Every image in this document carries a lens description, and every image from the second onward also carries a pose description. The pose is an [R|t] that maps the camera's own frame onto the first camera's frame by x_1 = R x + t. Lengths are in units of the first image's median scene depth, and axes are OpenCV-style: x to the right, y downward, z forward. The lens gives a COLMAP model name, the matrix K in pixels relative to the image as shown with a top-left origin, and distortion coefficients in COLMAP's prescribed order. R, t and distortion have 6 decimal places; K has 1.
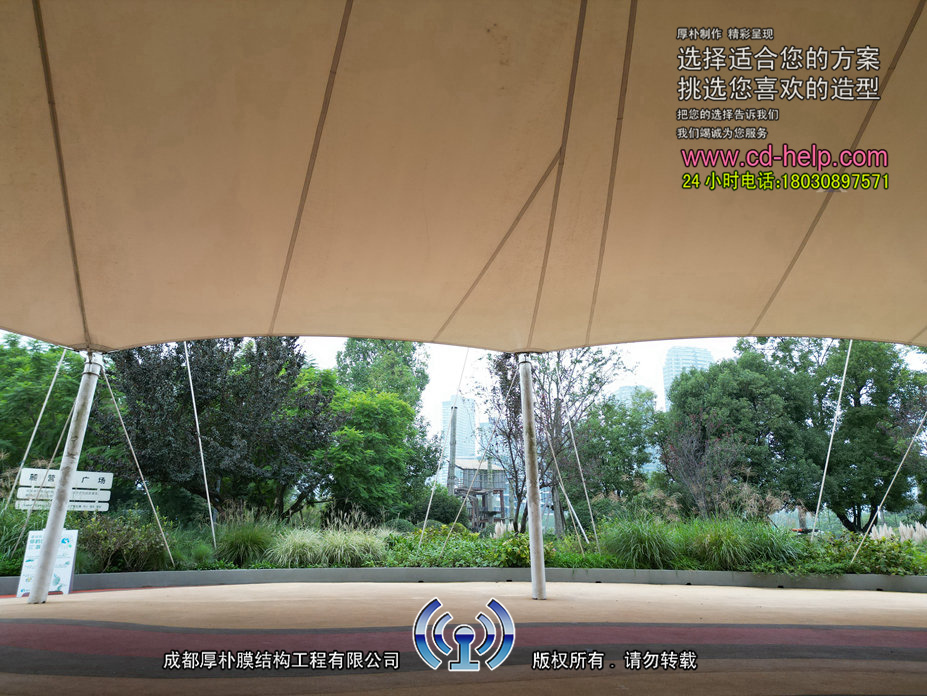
lens RADIAL K [[656.3, 0, 460.5], [0, 656.3, 348.0], [0, 0, 1]] dist [0.004163, -0.007094]
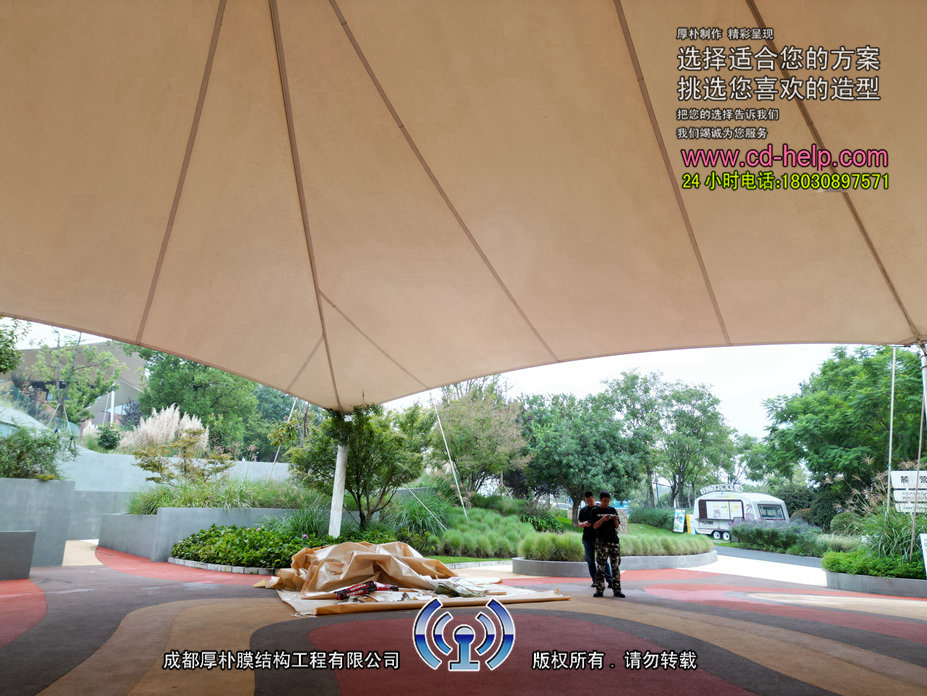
lens RADIAL K [[656.3, 0, 460.5], [0, 656.3, 348.0], [0, 0, 1]] dist [0.004163, -0.007094]
pose [[1.000000, 0.000034, -0.000091, -1.329376], [-0.000034, 1.000000, -0.000004, -0.003997], [0.000091, 0.000004, 1.000000, 0.001124]]
